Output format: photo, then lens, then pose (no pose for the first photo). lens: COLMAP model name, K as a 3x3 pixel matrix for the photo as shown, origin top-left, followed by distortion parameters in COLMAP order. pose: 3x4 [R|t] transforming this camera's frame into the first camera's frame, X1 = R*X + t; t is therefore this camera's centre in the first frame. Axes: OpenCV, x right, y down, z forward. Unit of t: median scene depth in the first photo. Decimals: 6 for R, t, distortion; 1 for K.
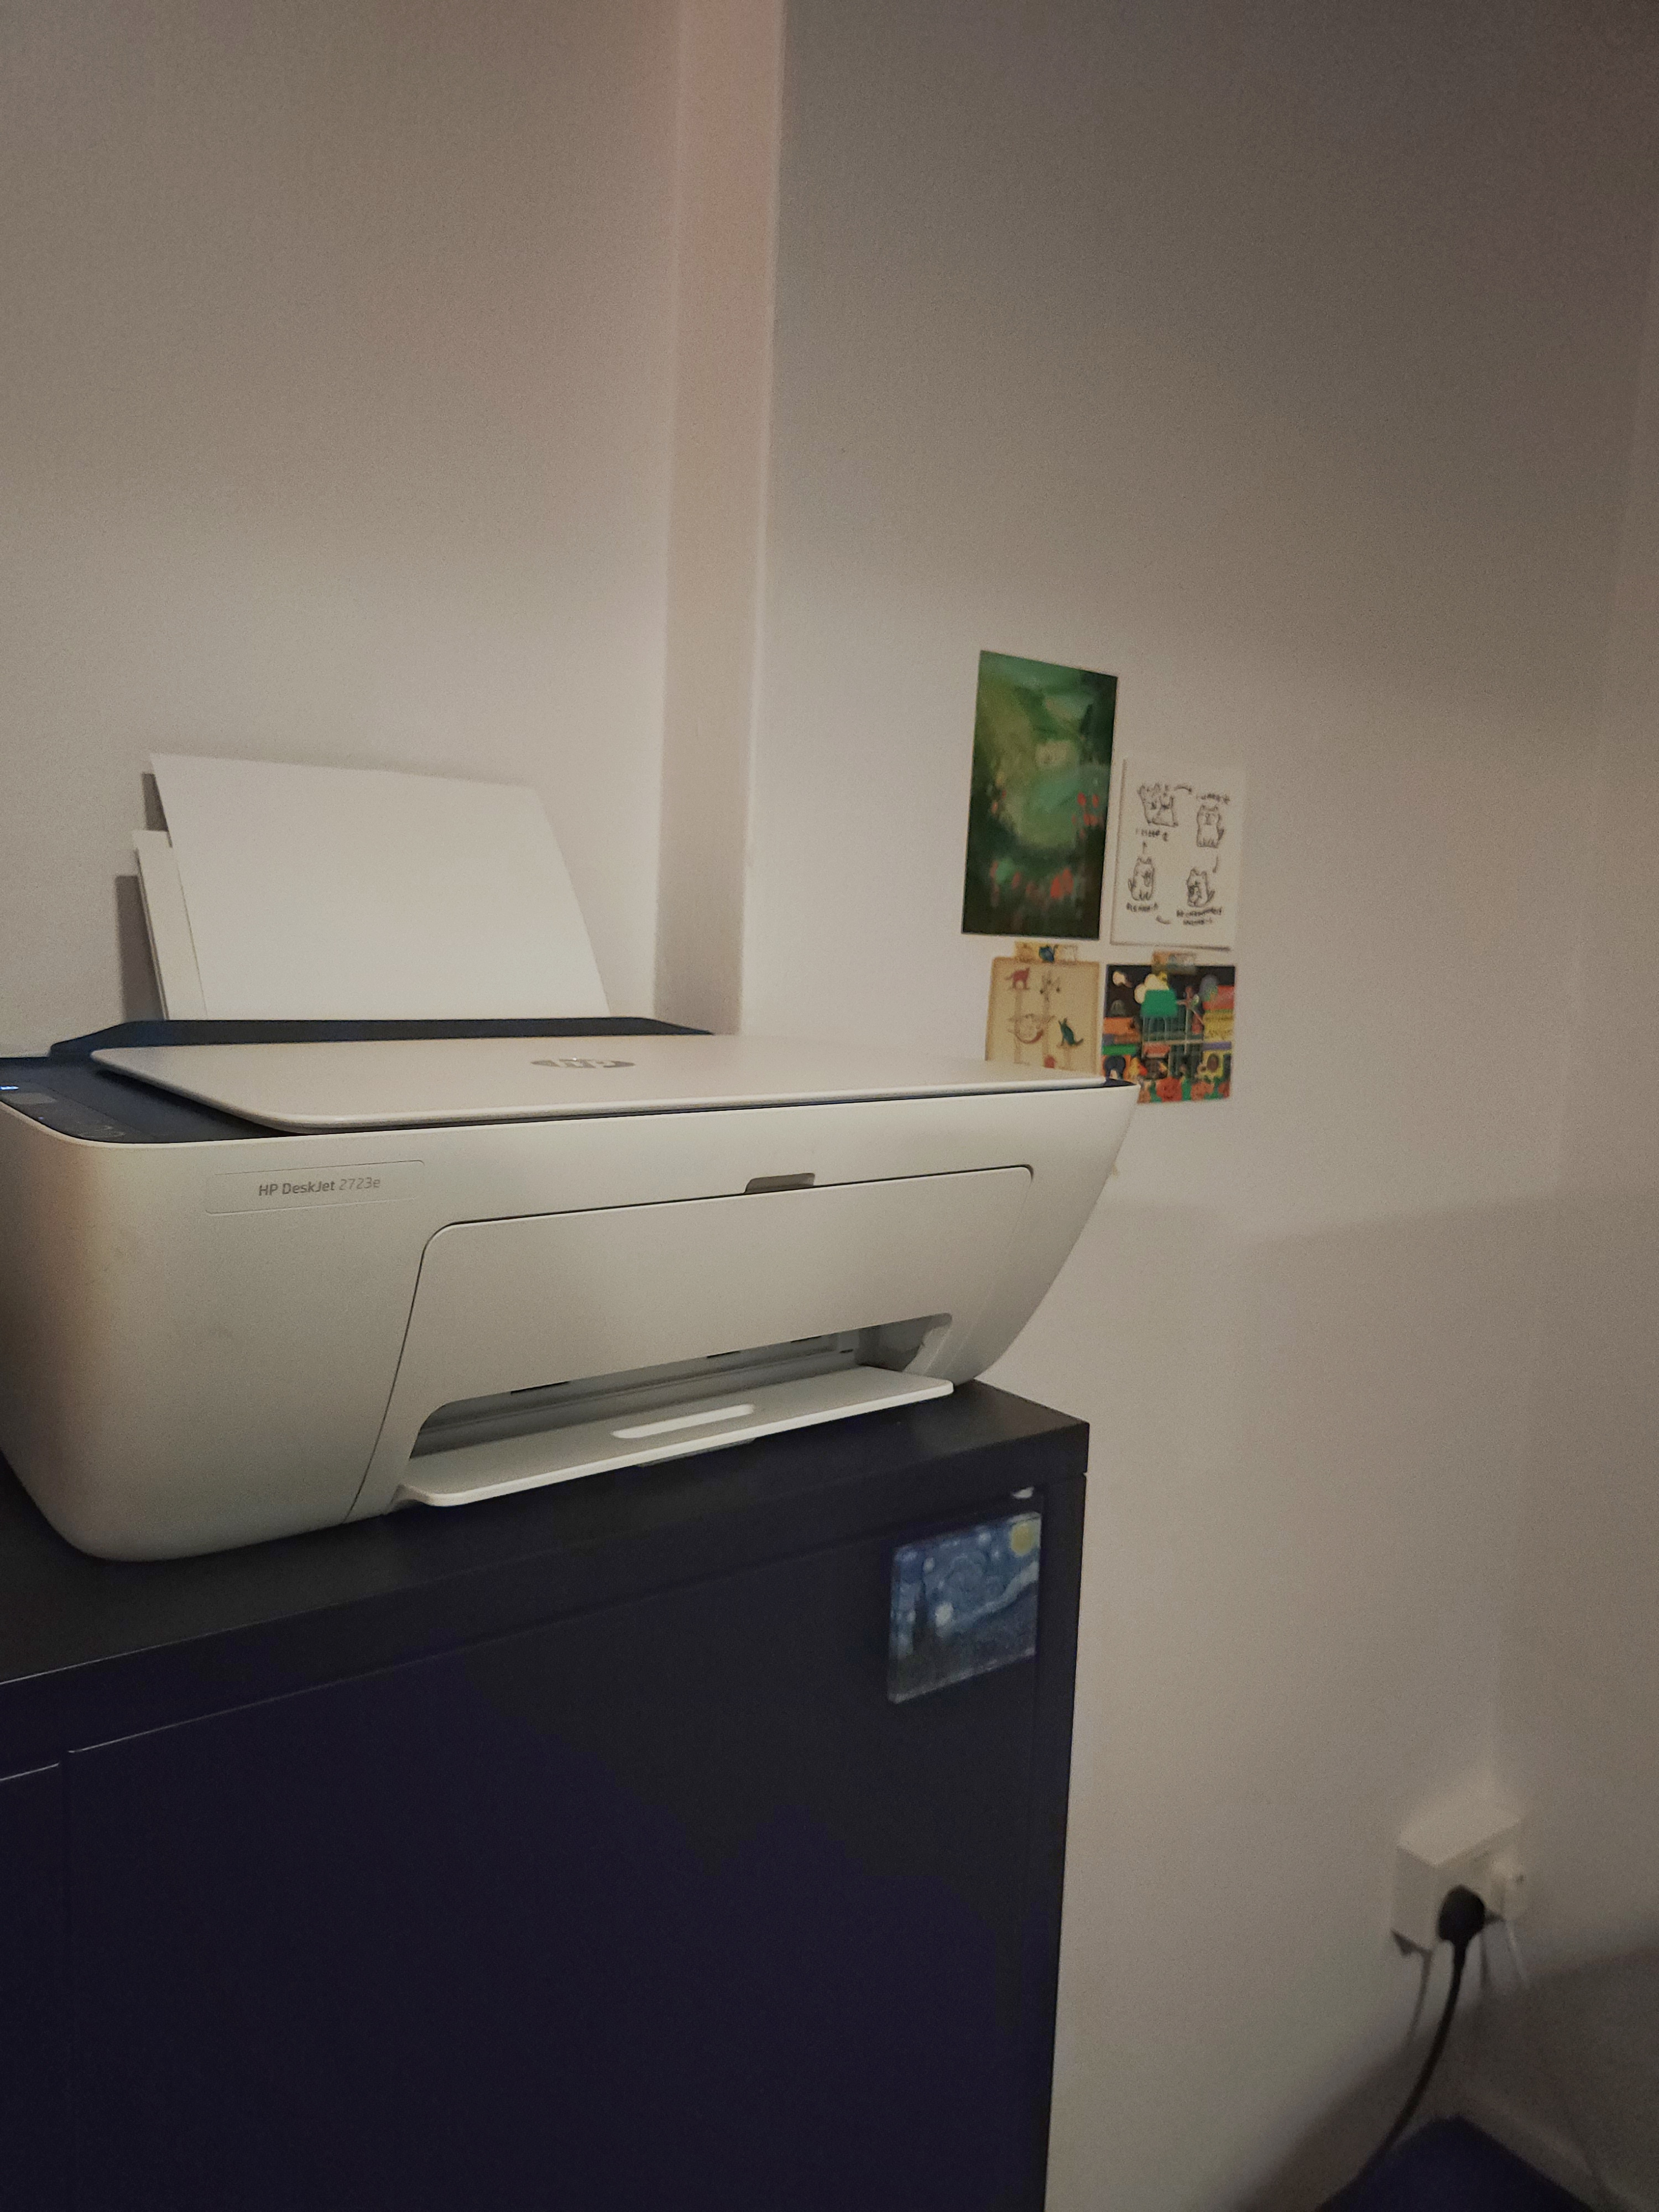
lens RADIAL K [[1565.5, 0, 825.0], [0, 1565.5, 1119.2], [0, 0, 1]] dist [0.064453, 0.001628]
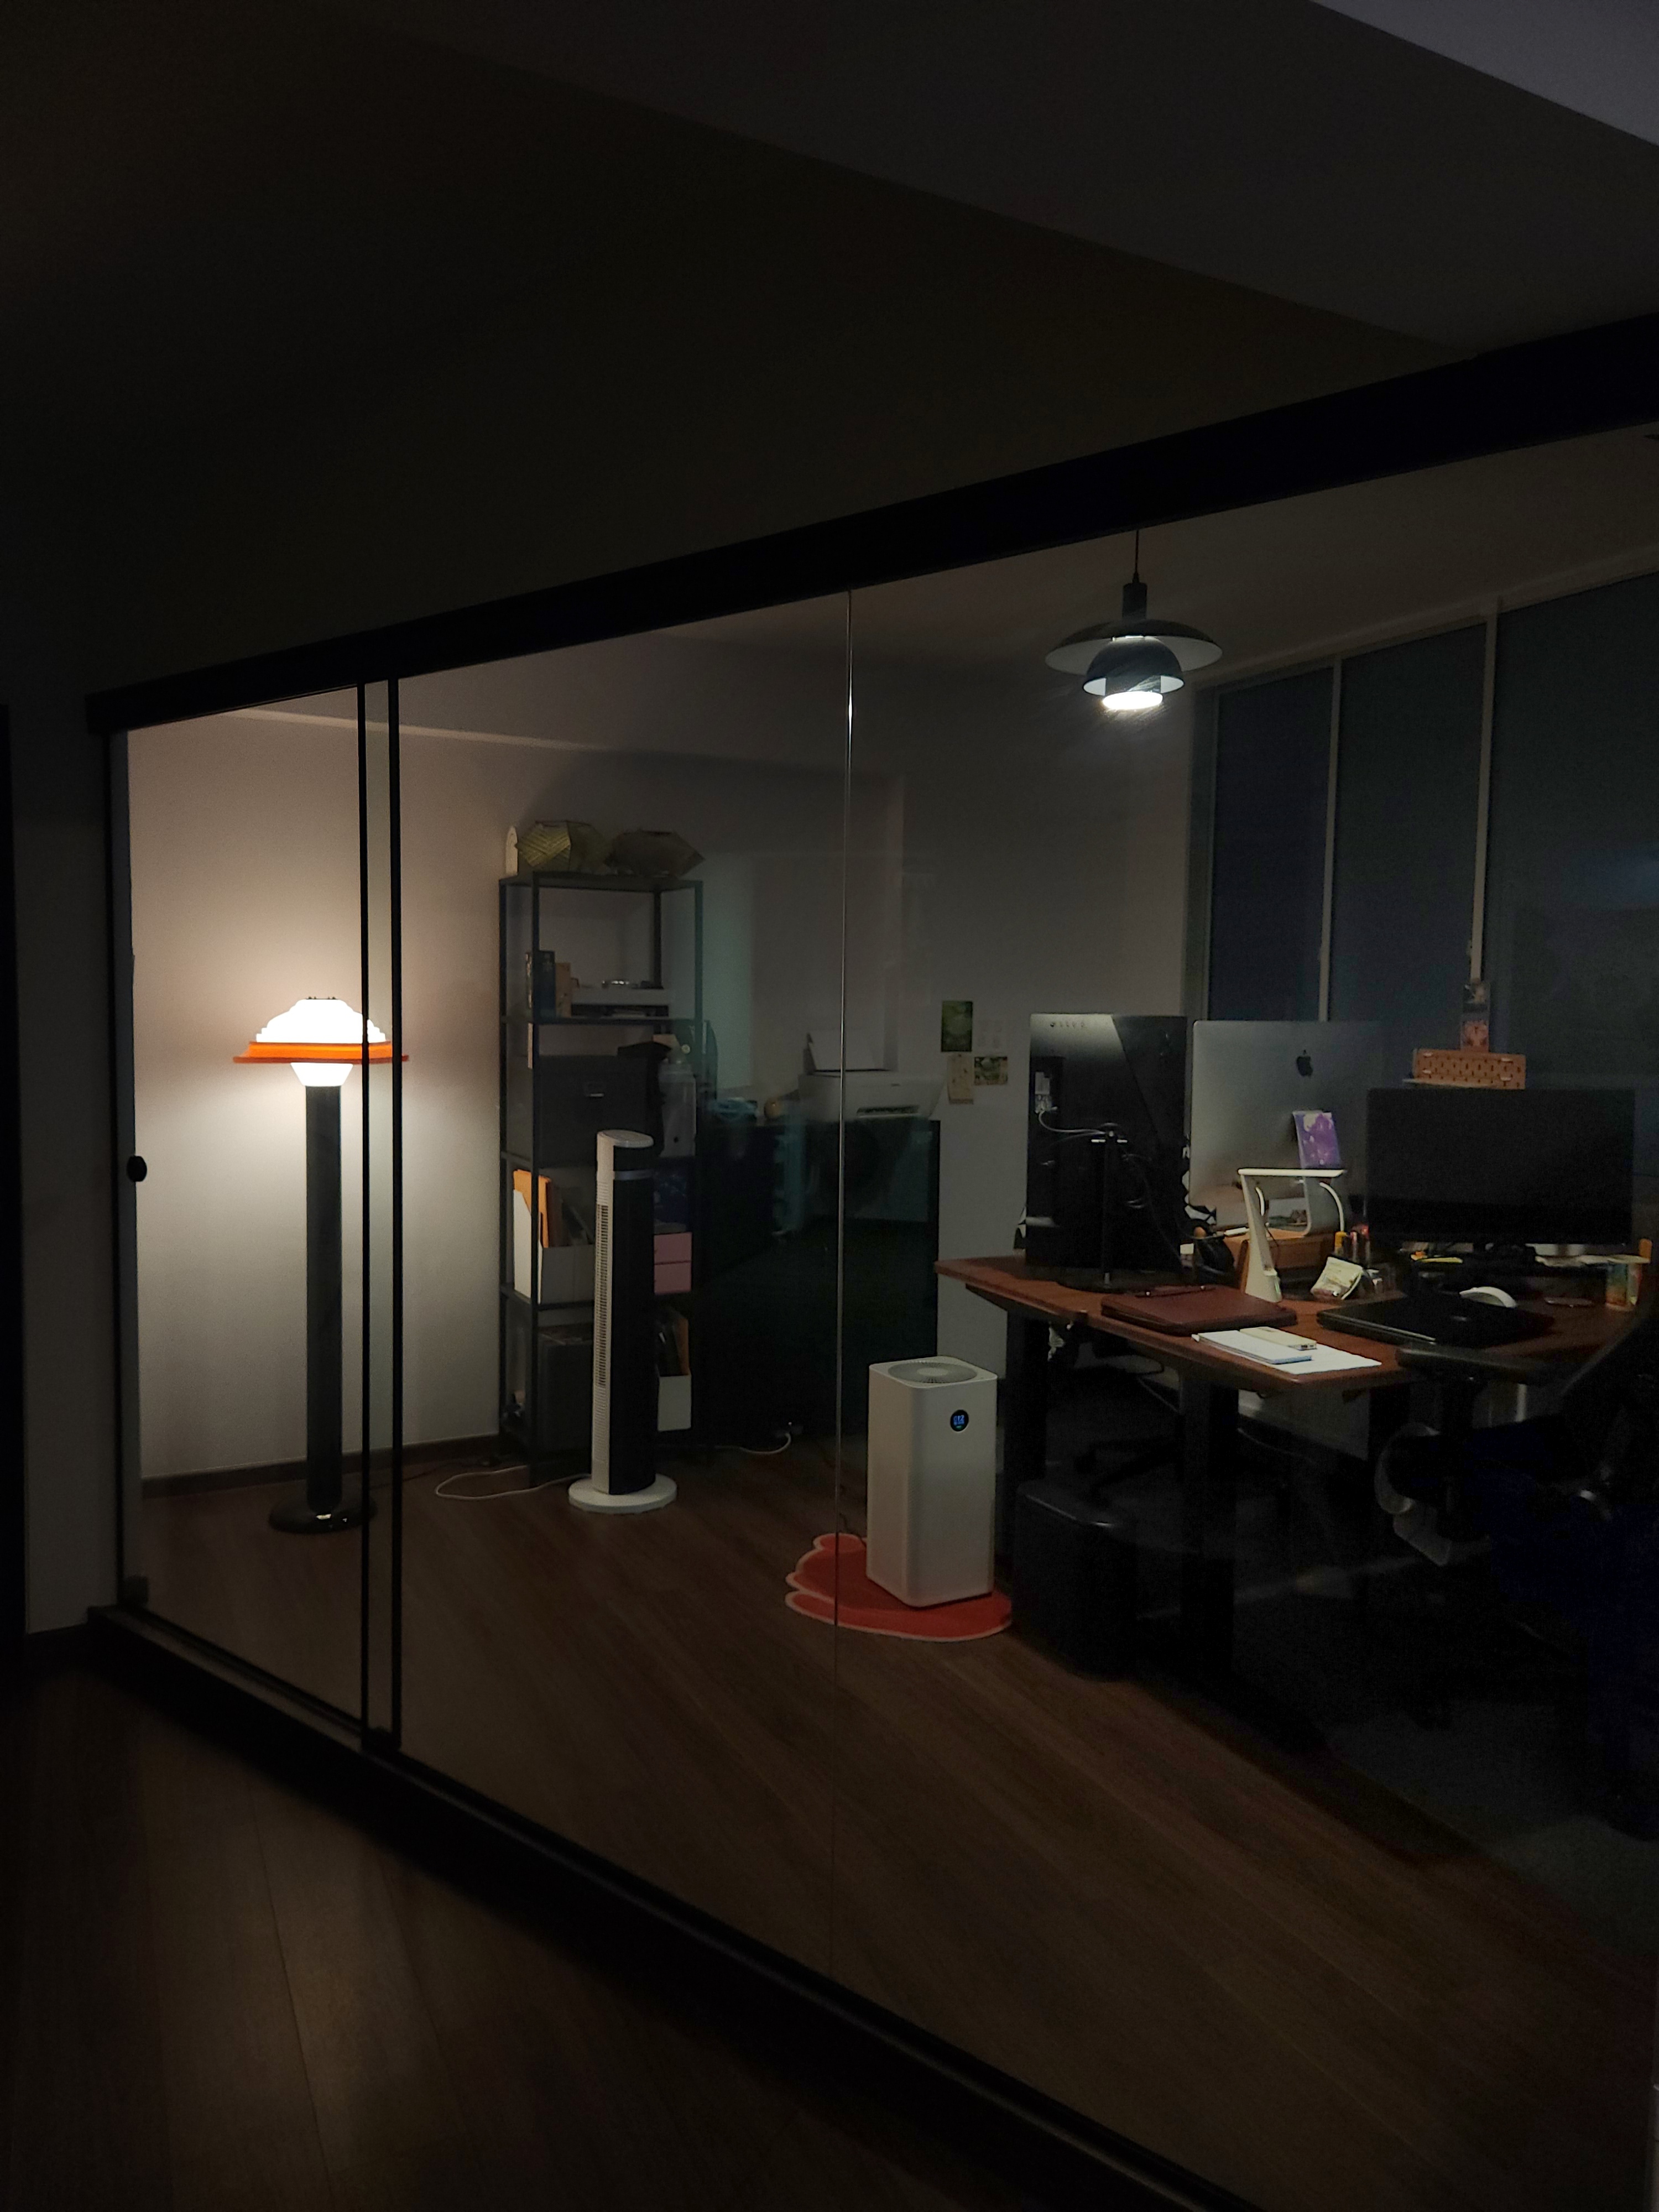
lens RADIAL K [[1565.5, 0, 828.6], [0, 1565.5, 1110.2], [0, 0, 1]] dist [0.064453, 0.001628]
pose [[0.992256, -0.009985, -0.123809, 0.337853], [0.004960, 0.999154, -0.040828, 0.269552], [0.124112, 0.039898, 0.991466, -3.971133]]
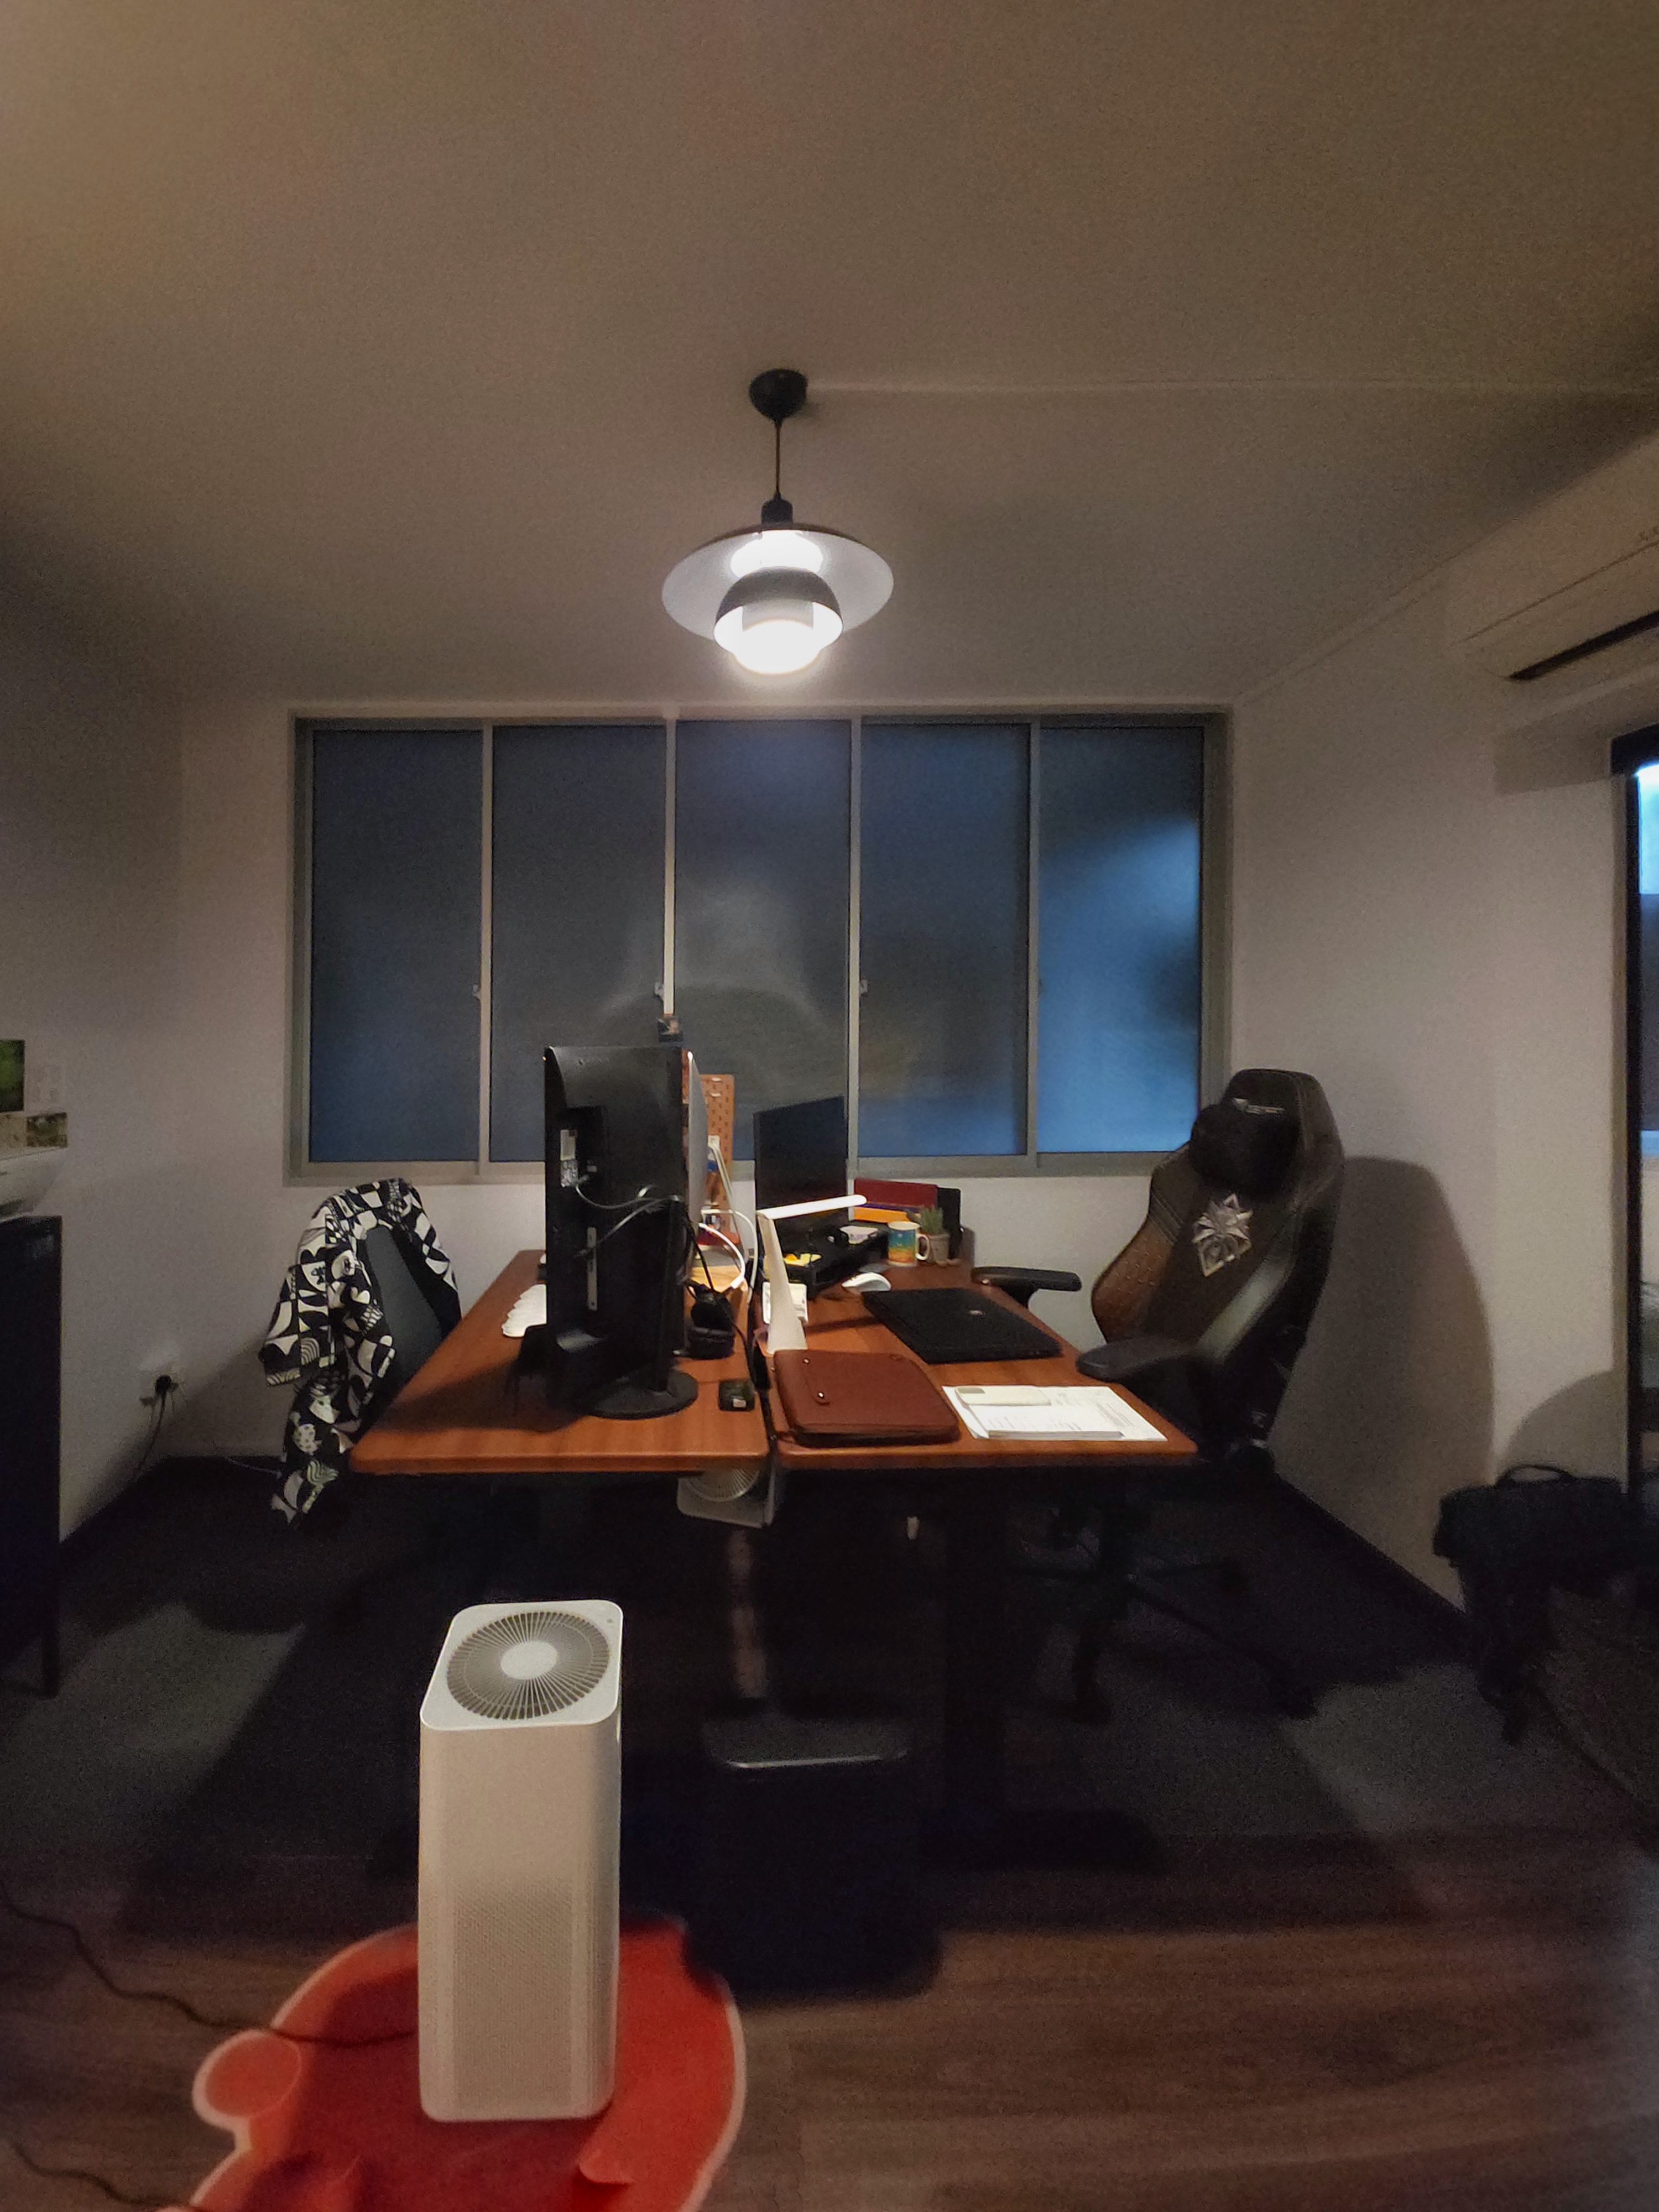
lens RADIAL K [[872.5, 0, 779.9], [0, 872.5, 1043.0], [0, 0, 1]] dist [-0.008006, -0.000181]
pose [[0.536882, -0.033743, 0.842982, -0.568729], [0.117915, 0.992393, -0.035375, 0.006862], [-0.835376, 0.118392, 0.536777, -1.546724]]
